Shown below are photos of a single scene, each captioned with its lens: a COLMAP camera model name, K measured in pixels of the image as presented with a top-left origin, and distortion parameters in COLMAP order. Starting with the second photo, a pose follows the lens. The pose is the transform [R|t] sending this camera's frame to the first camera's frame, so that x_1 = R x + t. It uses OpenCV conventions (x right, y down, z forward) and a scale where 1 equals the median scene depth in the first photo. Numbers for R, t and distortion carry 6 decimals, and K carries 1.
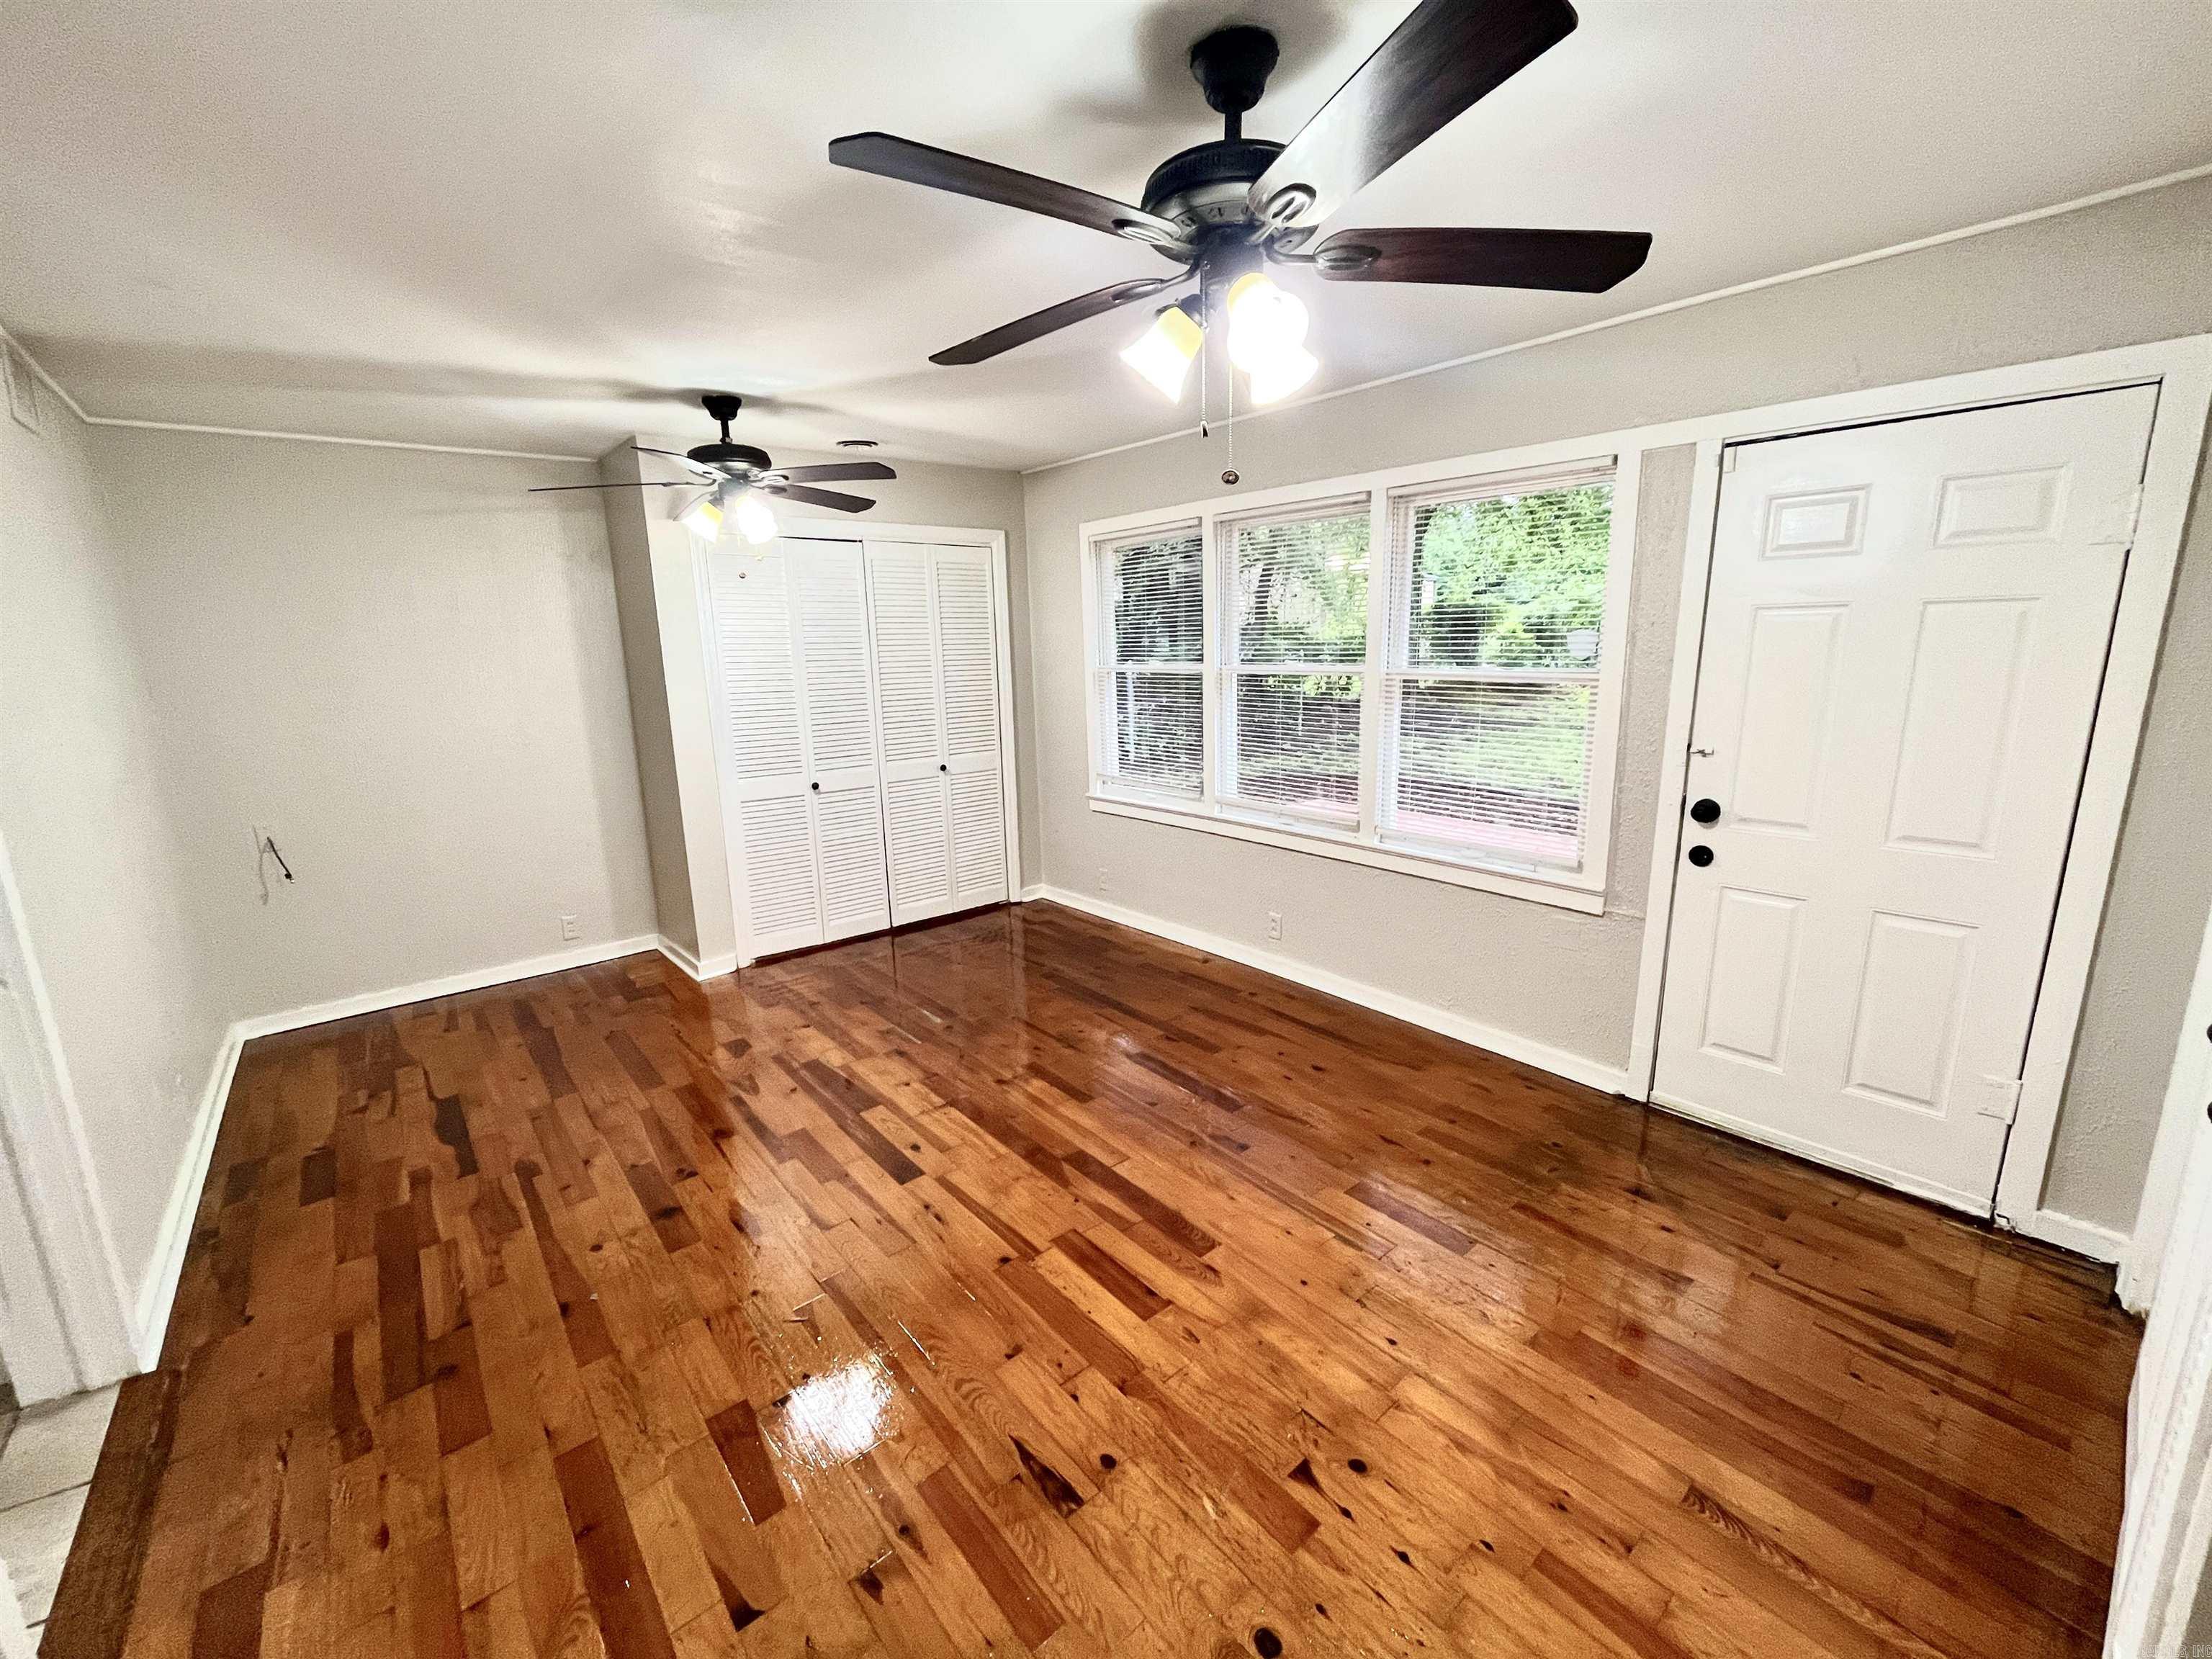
lens RADIAL K [[897.8, 0, 1088.5], [0, 897.8, 829.3], [0, 0, 1]] dist [-0.004171, 0.000503]
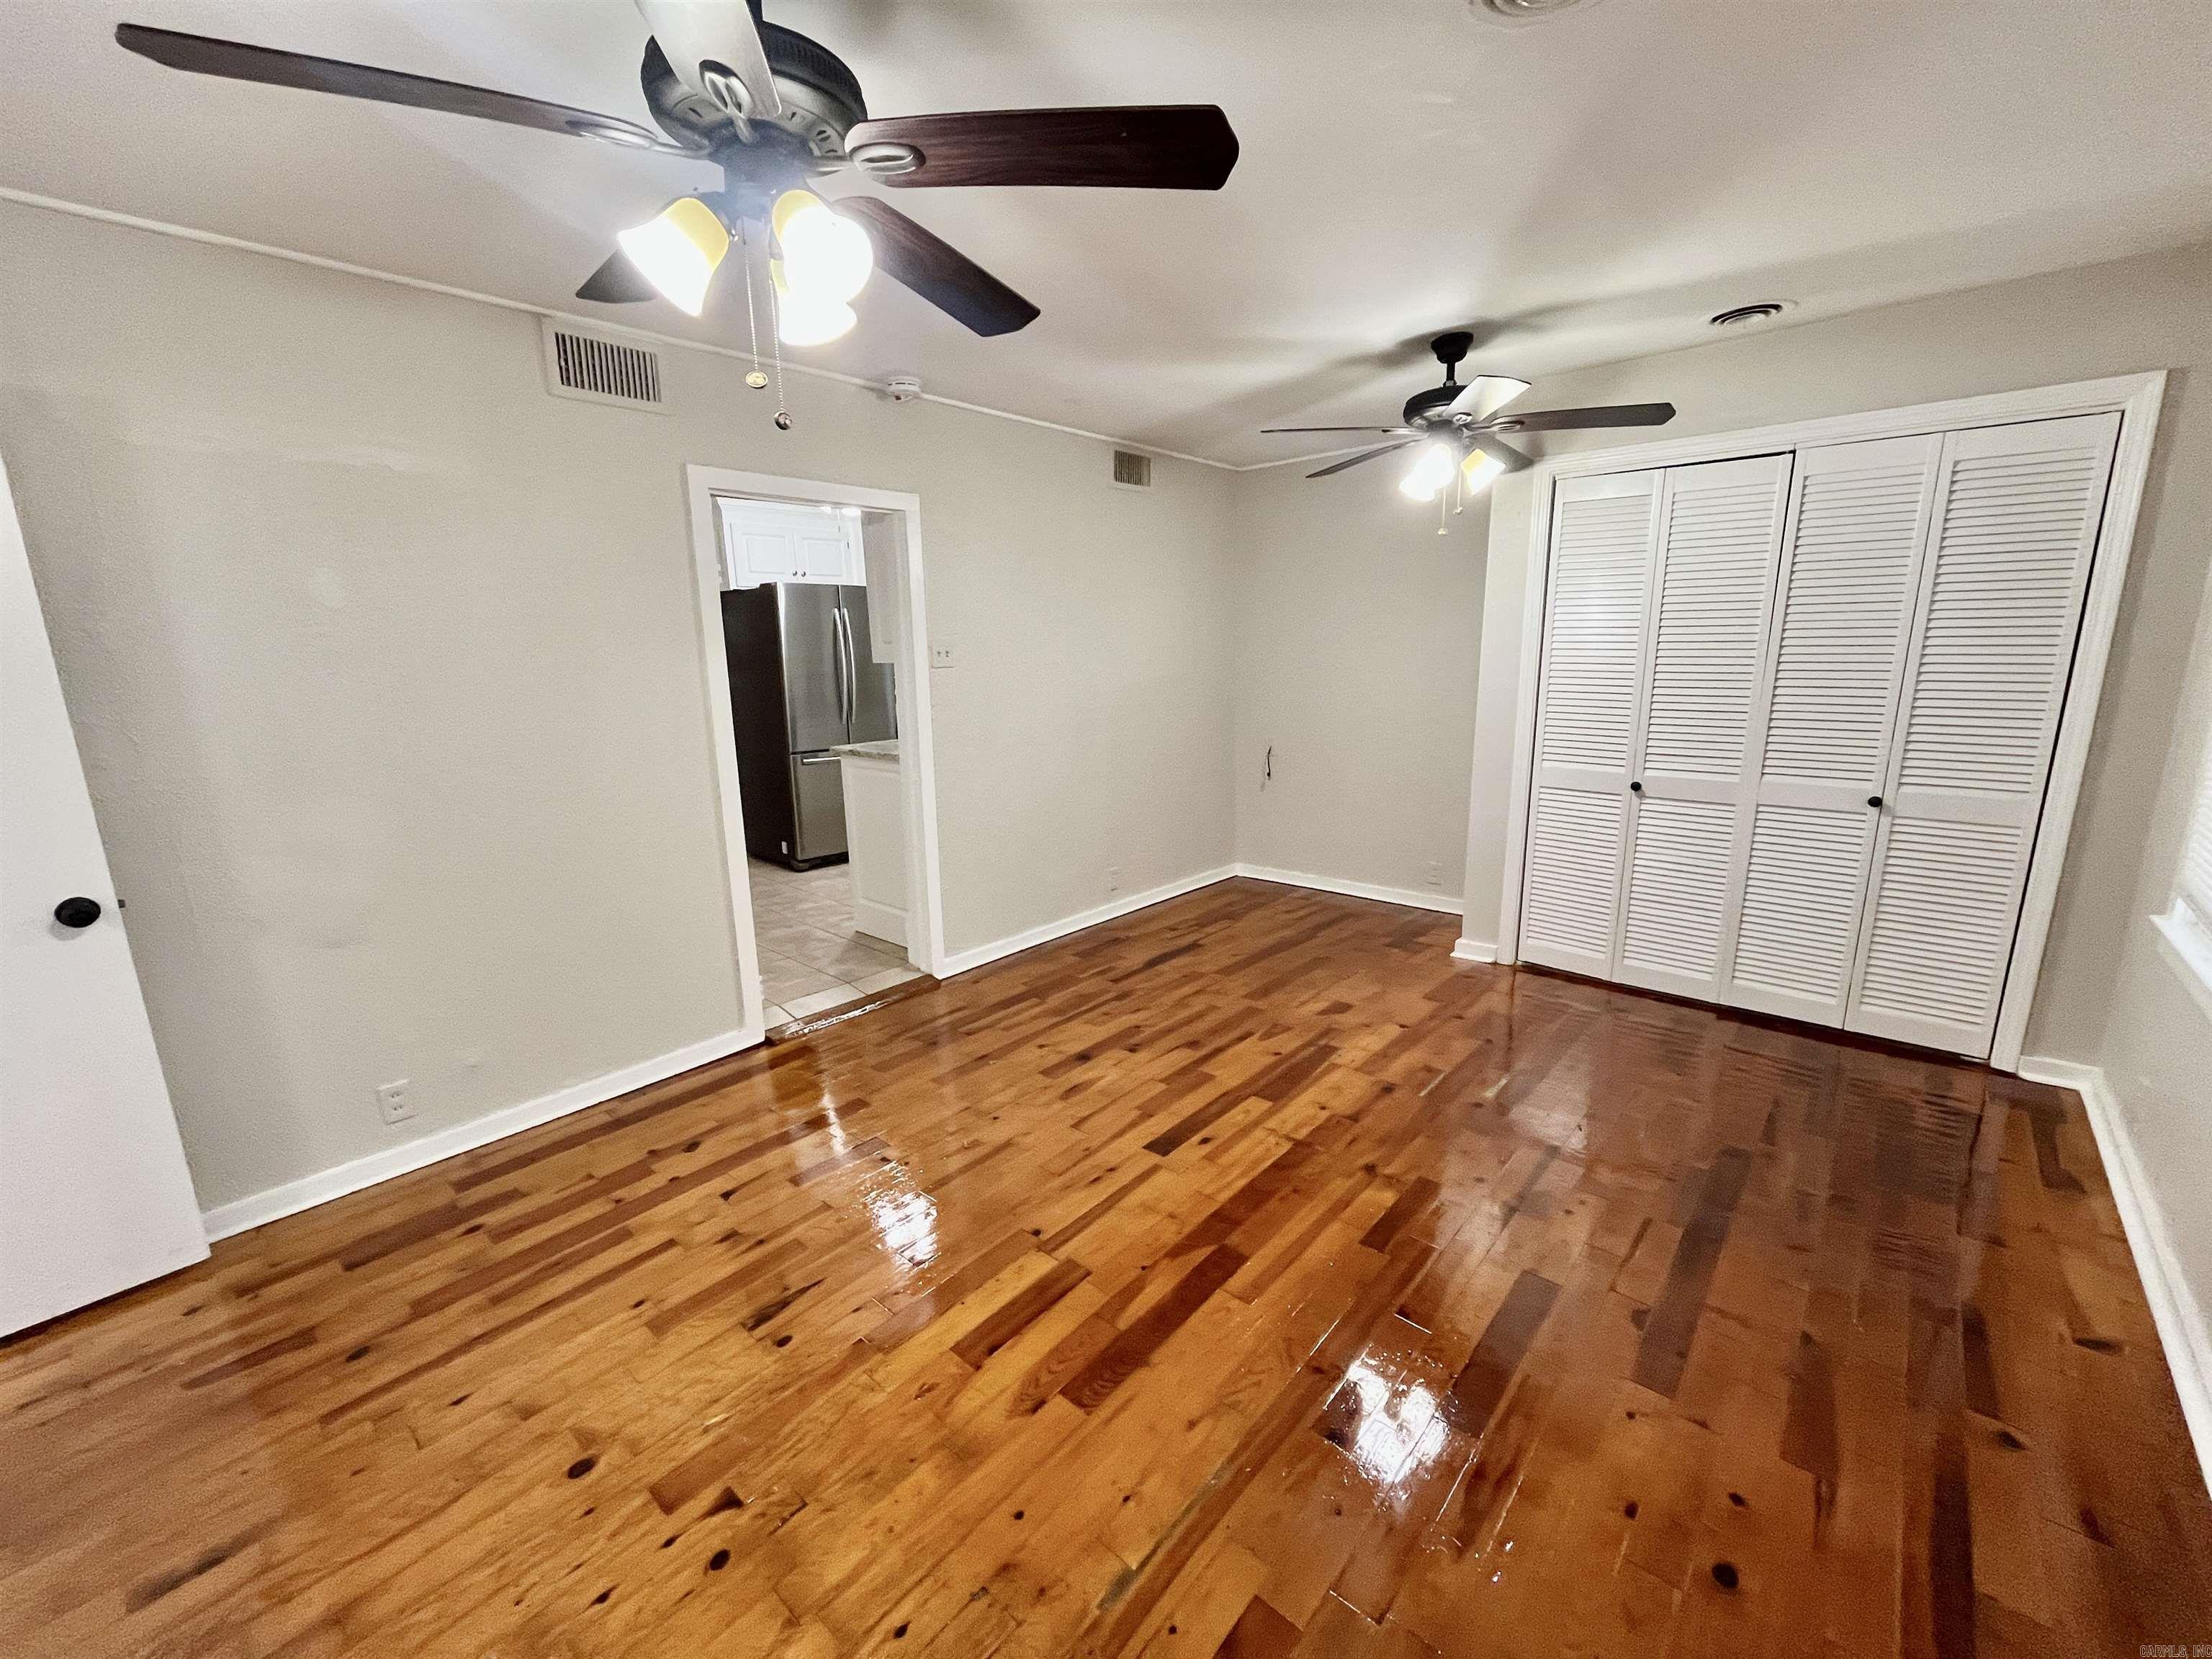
lens RADIAL K [[897.8, 0, 1112.4], [0, 897.8, 825.6], [0, 0, 1]] dist [-0.004171, 0.000503]
pose [[0.162457, 0.222355, -0.961336, 0.648311], [-0.184532, 0.963935, 0.191772, -0.136277], [0.969307, 0.146243, 0.197629, 0.679181]]
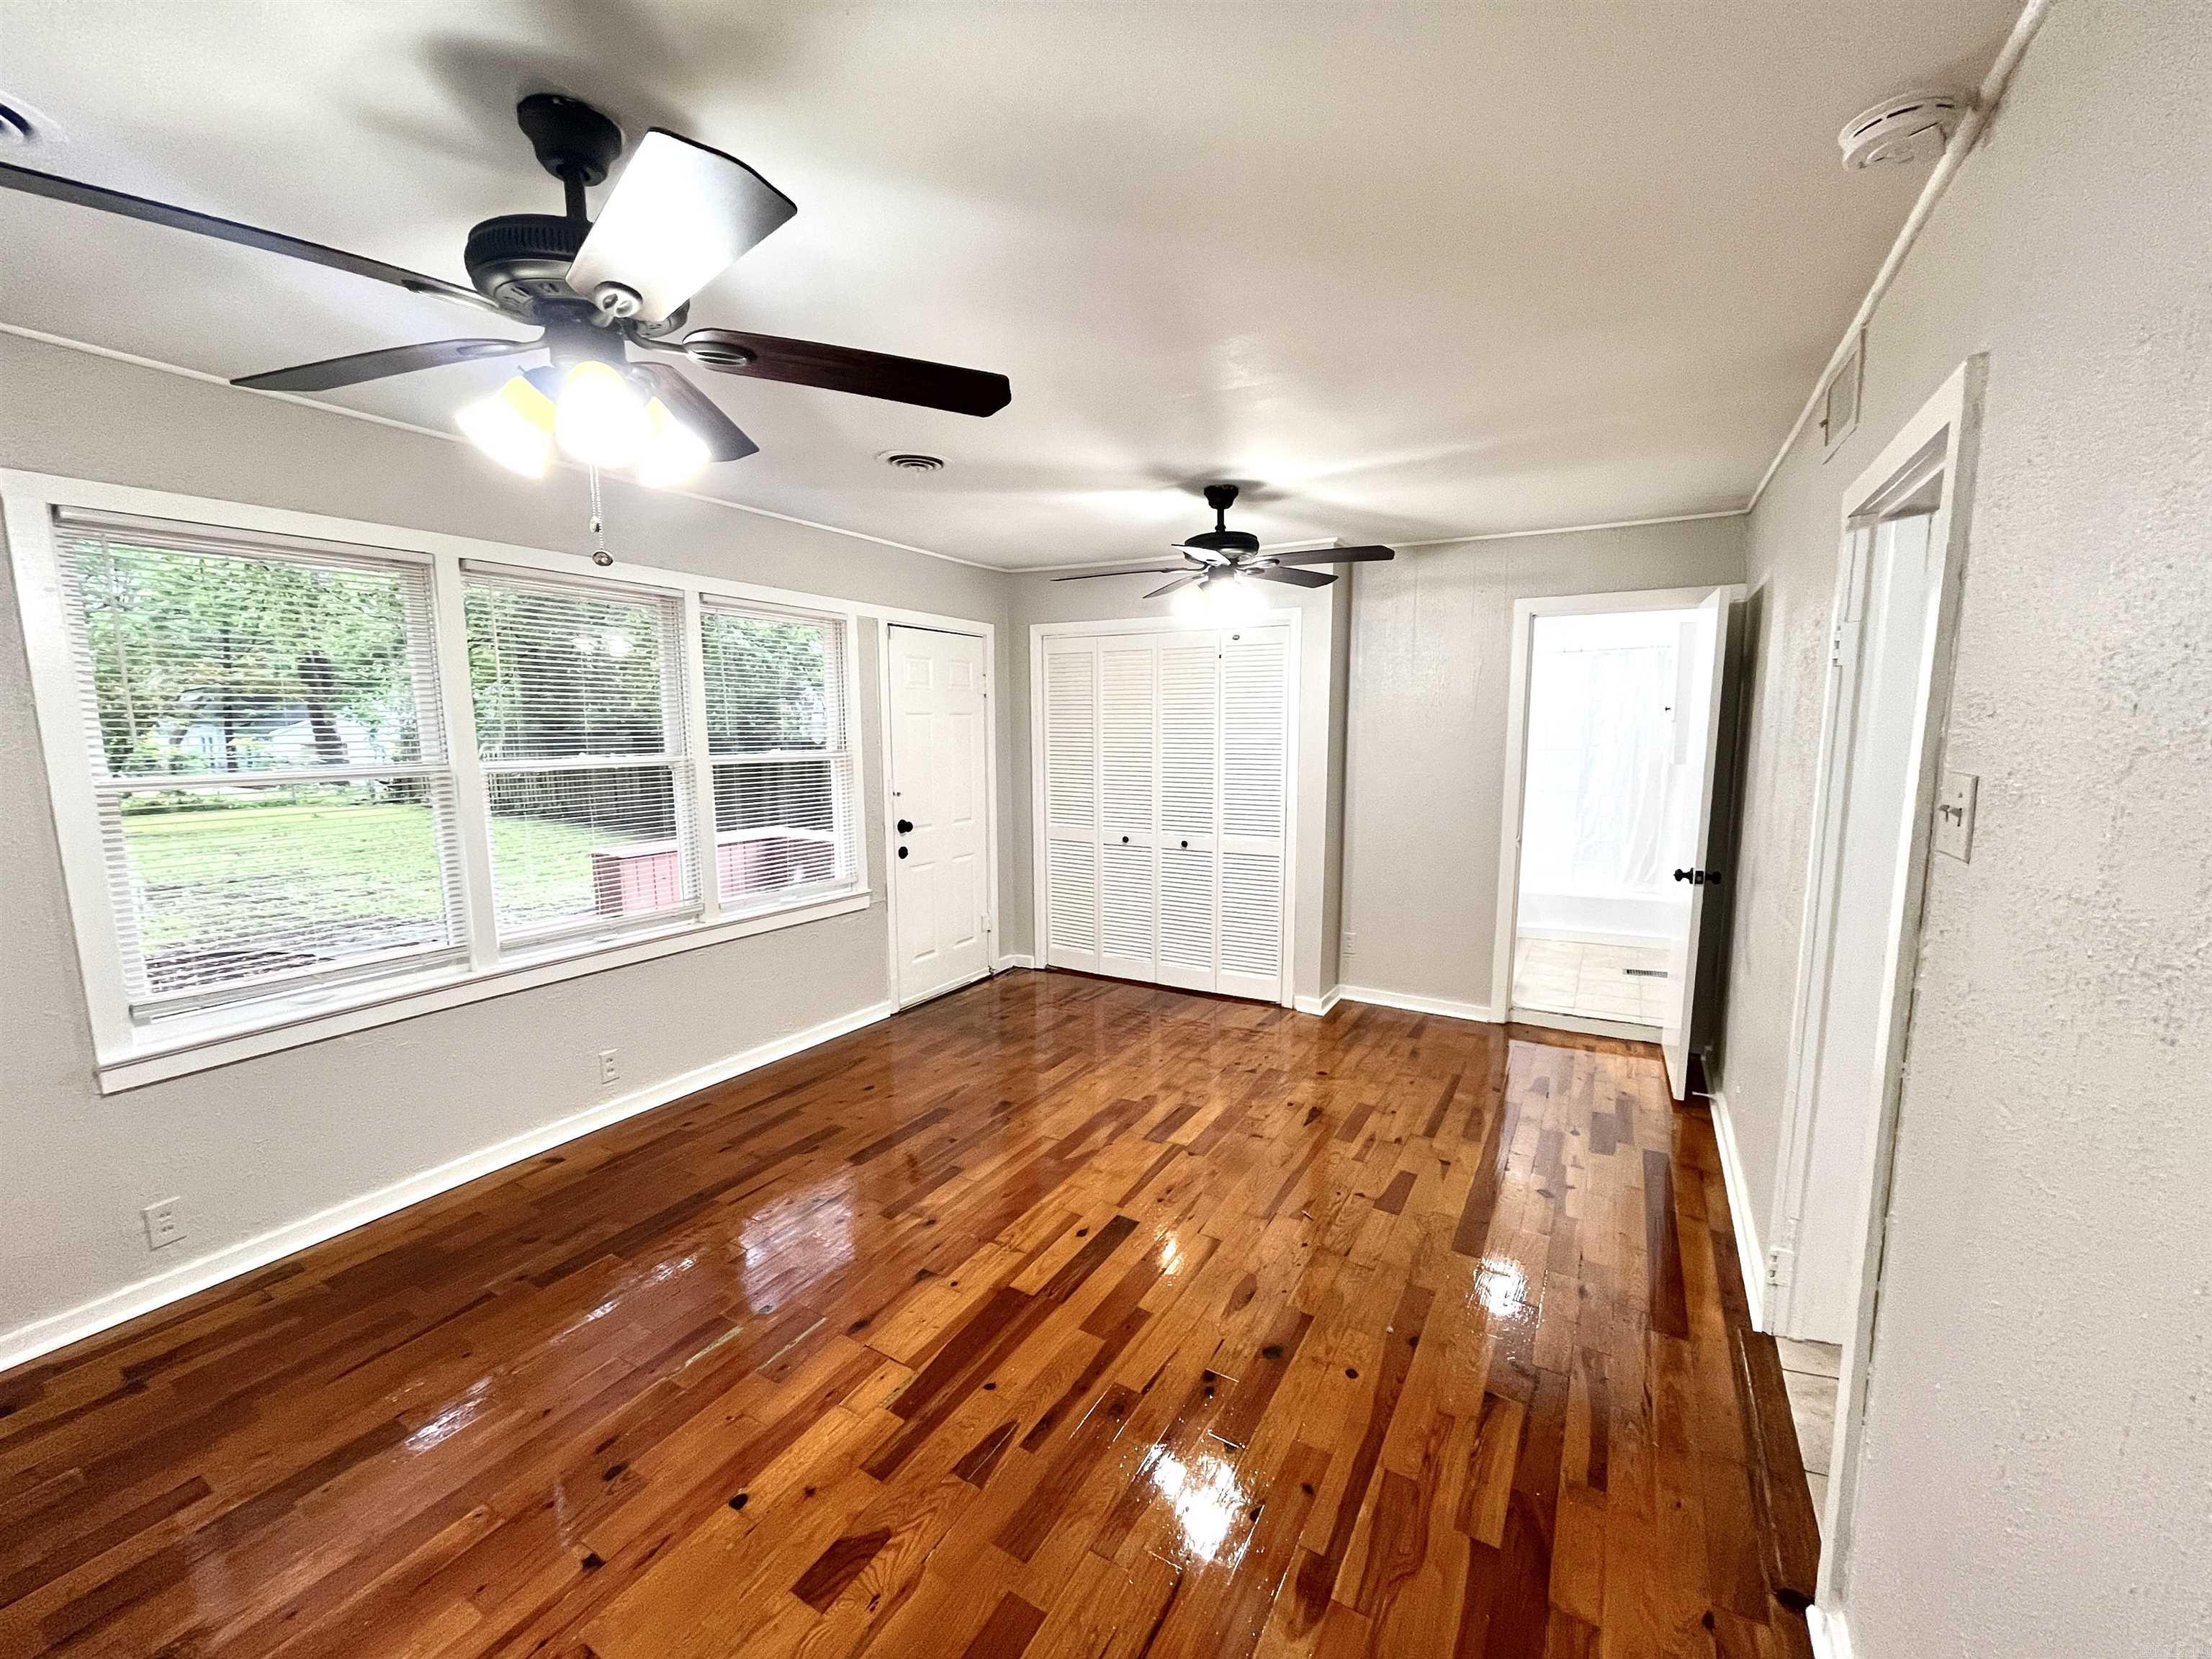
lens RADIAL K [[897.8, 0, 1116.5], [0, 897.8, 824.7], [0, 0, 1]] dist [-0.004171, 0.000503]
pose [[-0.362280, -0.087082, 0.927992, -1.096256], [0.200007, 0.965170, 0.168652, -0.236904], [-0.910357, 0.246704, -0.332245, 1.203774]]
